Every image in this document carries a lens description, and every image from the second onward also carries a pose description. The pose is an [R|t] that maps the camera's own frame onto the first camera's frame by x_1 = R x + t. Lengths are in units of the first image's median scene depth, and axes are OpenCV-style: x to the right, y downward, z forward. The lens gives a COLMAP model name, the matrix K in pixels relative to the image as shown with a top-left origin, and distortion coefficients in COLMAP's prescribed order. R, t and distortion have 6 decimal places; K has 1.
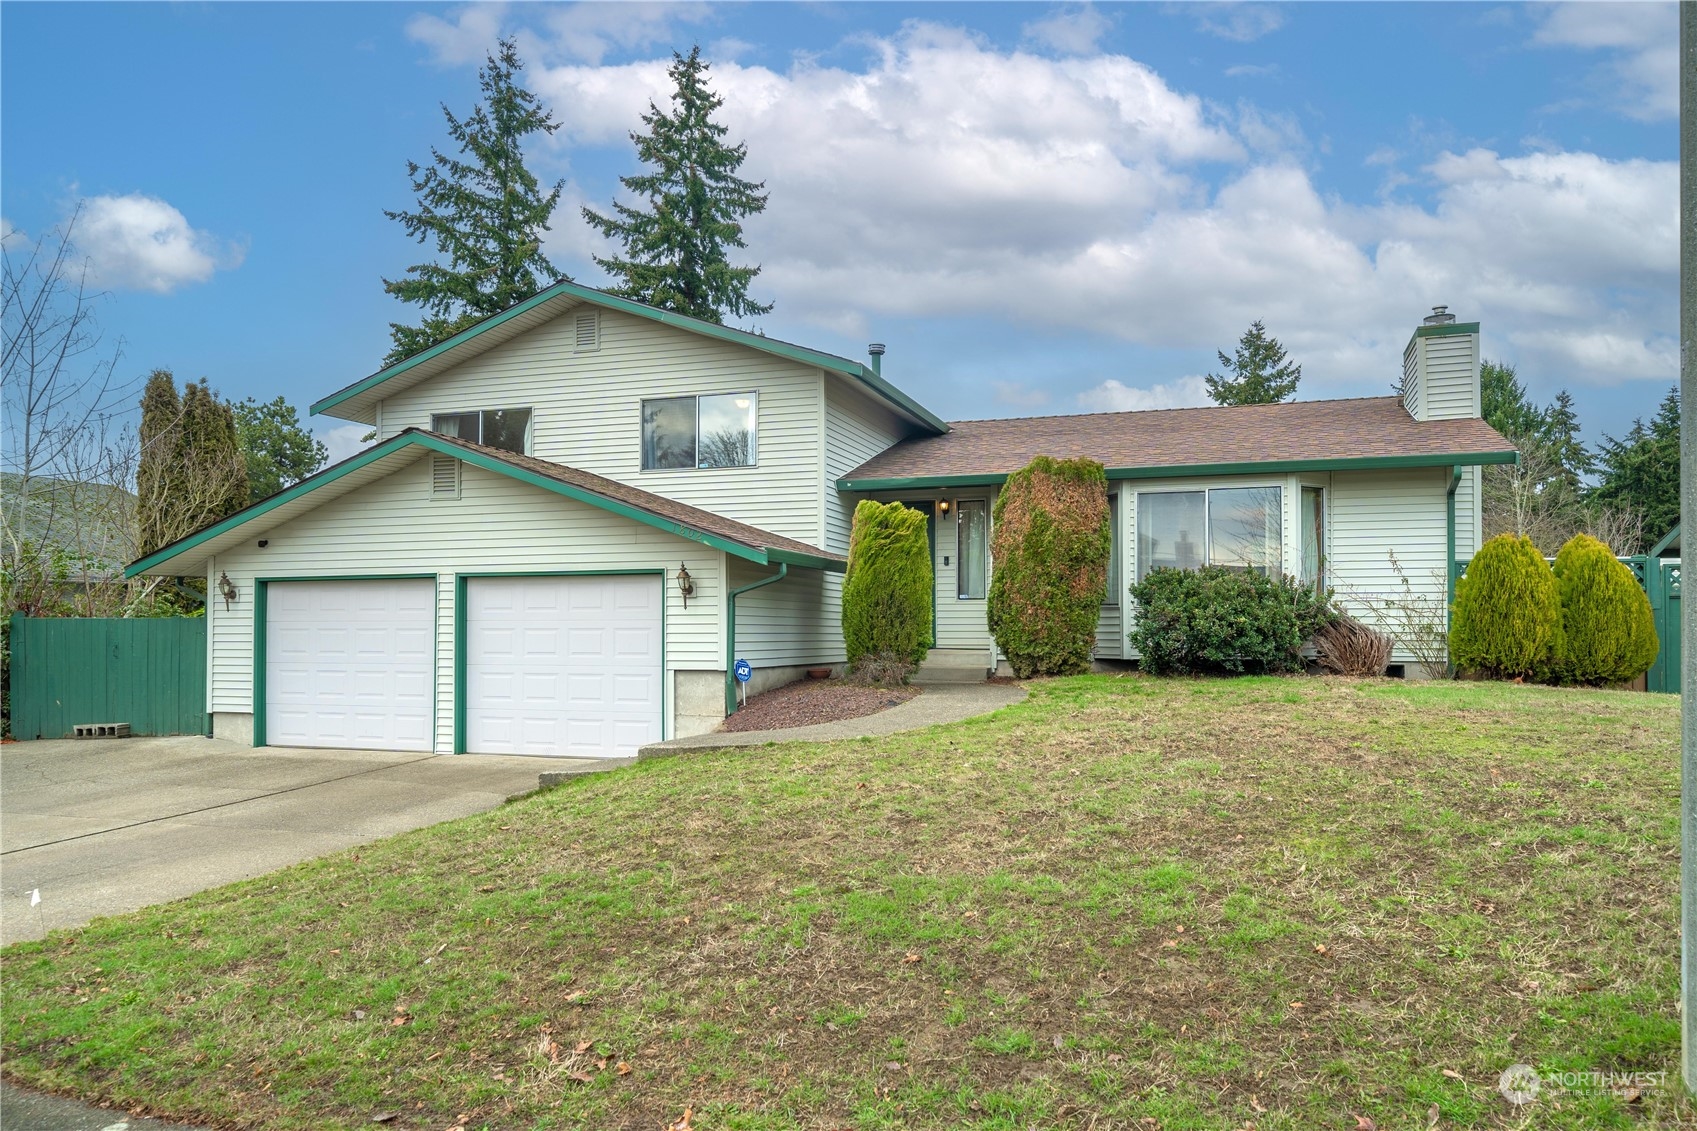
lens RADIAL K [[1170.8, 0, 848.6], [0, 1170.8, 596.7], [0, 0, 1]] dist [0.000951, 0.000973]
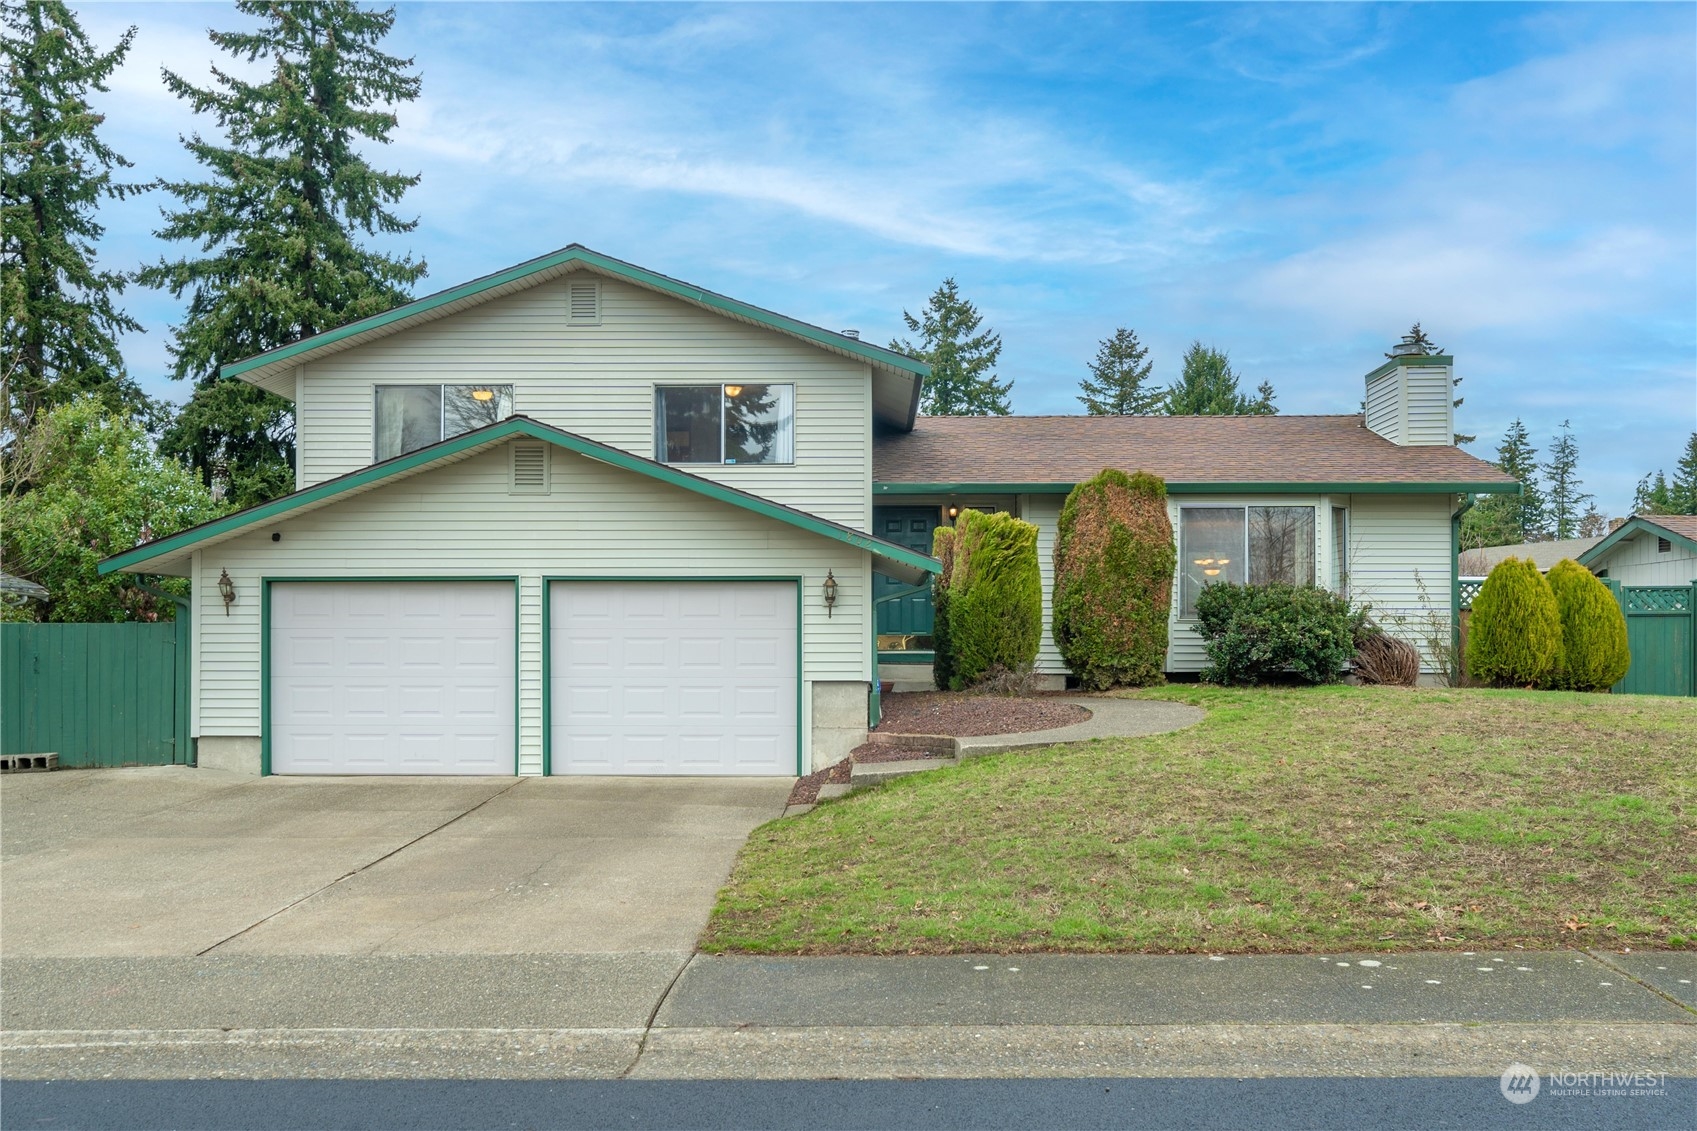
lens RADIAL K [[1569.2, 0, 814.6], [0, 1569.2, 622.9], [0, 0, 1]] dist [-0.001850, -0.009995]
pose [[0.955399, 0.008094, 0.295209, -0.424868], [-0.010740, 0.999915, 0.007343, 0.004099], [-0.295124, -0.010186, 0.955405, -0.188765]]
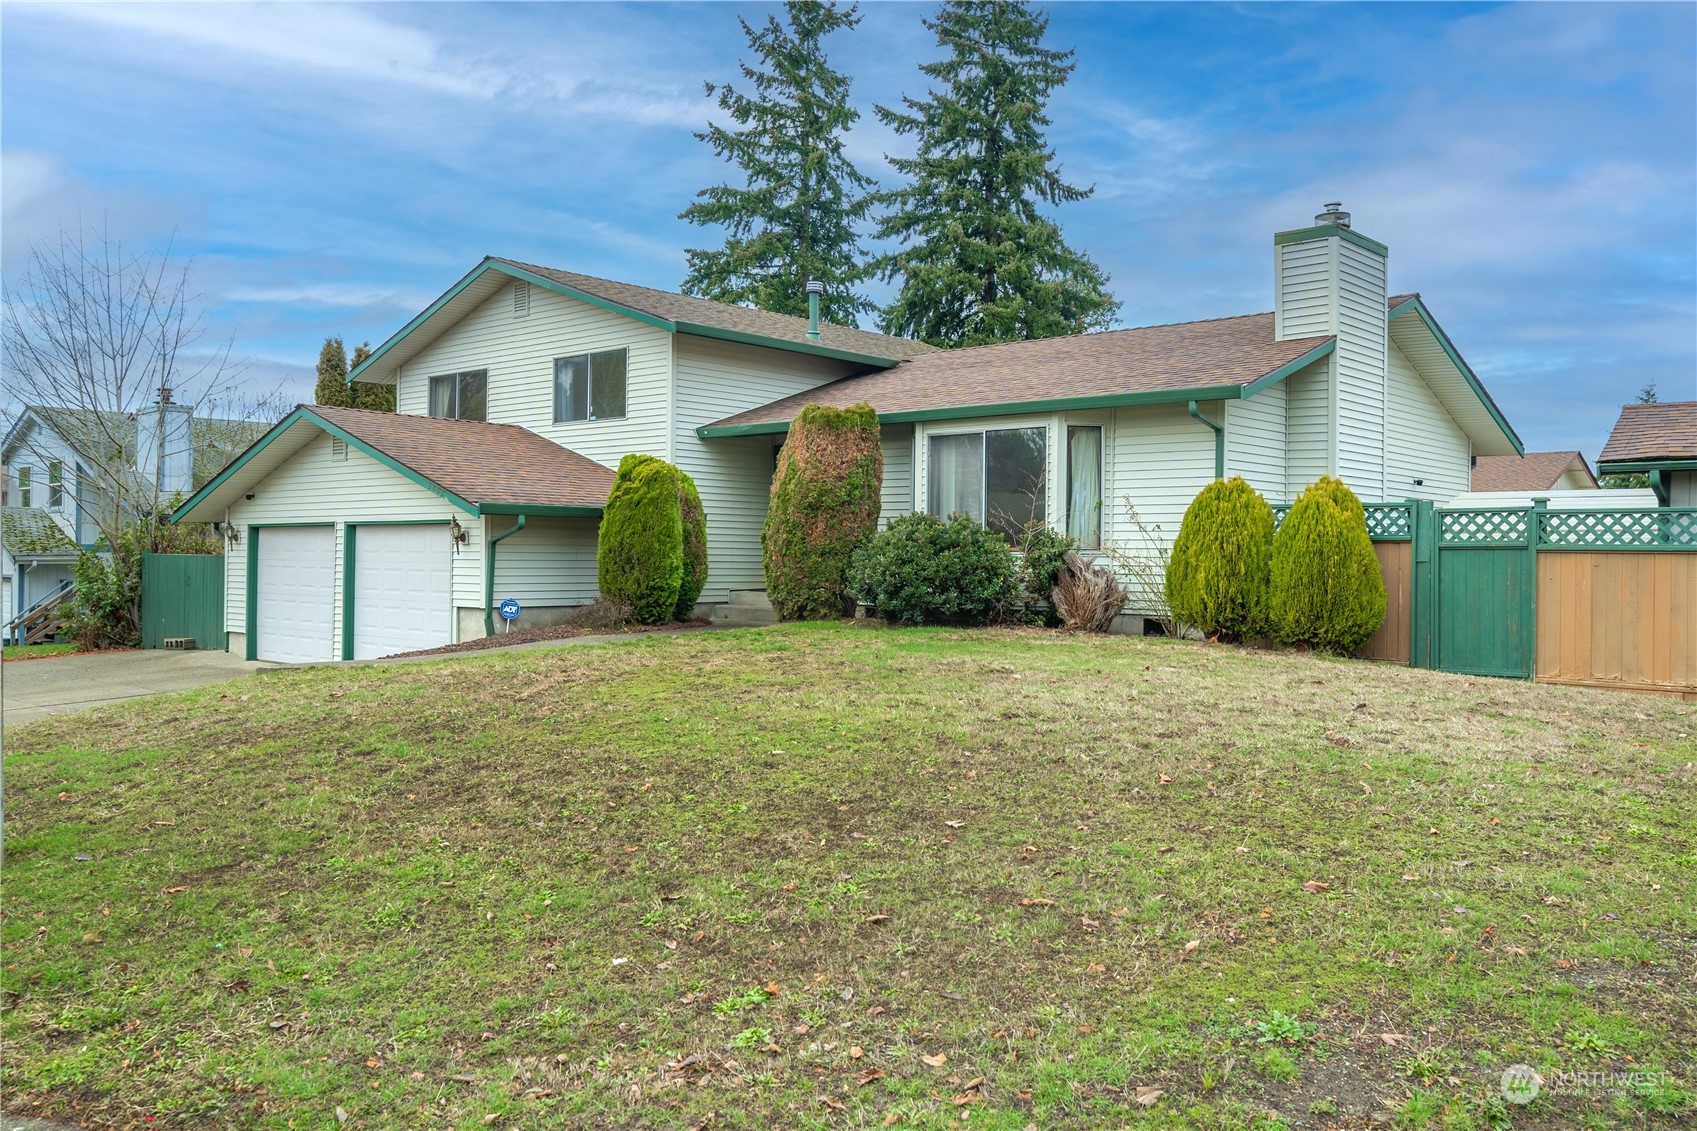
lens RADIAL K [[1380.2, 0, 806.8], [0, 1380.2, 522.2], [0, 0, 1]] dist [-0.004860, 0.000368]
pose [[0.912668, -0.002056, -0.408697, 0.583534], [0.003956, 0.999985, 0.003803, -0.020174], [0.408683, -0.005088, 0.912662, -0.084748]]
